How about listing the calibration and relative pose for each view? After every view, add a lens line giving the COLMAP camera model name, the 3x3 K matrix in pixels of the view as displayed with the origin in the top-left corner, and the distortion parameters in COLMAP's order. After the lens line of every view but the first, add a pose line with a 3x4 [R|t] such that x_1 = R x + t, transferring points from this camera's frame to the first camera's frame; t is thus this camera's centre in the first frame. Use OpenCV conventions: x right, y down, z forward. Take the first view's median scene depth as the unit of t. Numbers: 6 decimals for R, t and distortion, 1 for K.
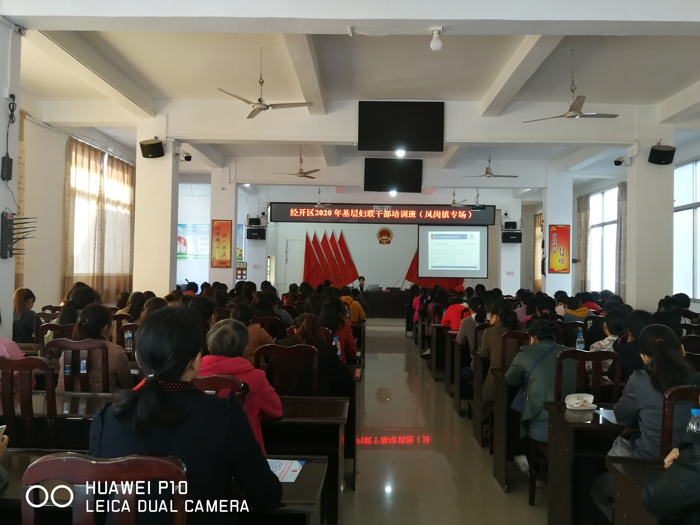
lens RADIAL K [[612.9, 0, 360.7], [0, 612.9, 263.3], [0, 0, 1]] dist [0.011511, 0.001326]
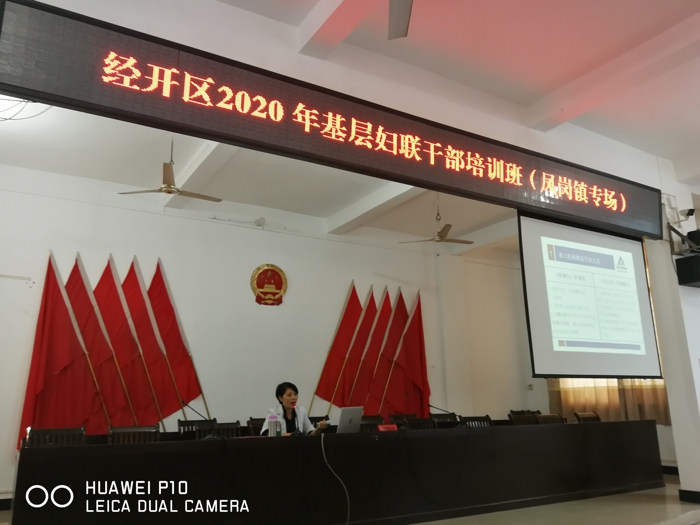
lens RADIAL K [[569.8, 0, 350.0], [0, 569.8, 262.5], [0, 0, 1]] dist [0.045960, 0.000836]
pose [[0.846147, 0.096644, 0.524113, -0.141039], [0.018628, 0.977457, -0.210311, 0.026182], [-0.532624, 0.187717, 0.825272, 0.807301]]
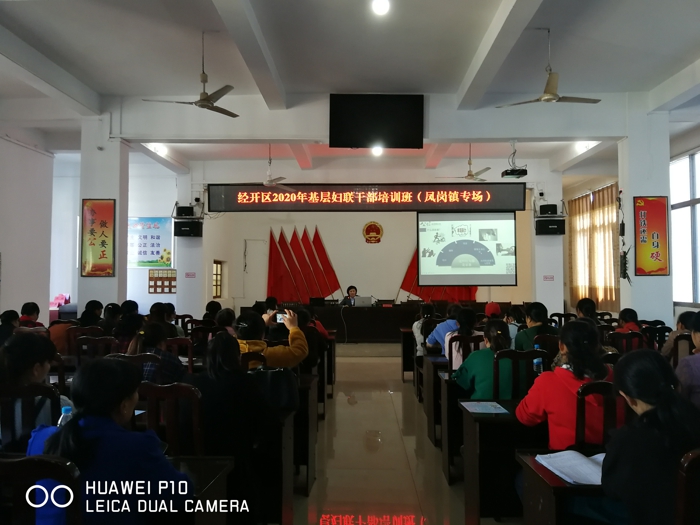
lens RADIAL K [[569.8, 0, 350.0], [0, 569.8, 262.5], [0, 0, 1]] dist [0.045960, 0.000836]
pose [[0.999779, -0.018296, -0.010362, 0.023692], [0.018116, 0.999687, -0.017232, 0.005765], [0.010674, 0.017040, 0.999798, 0.339561]]
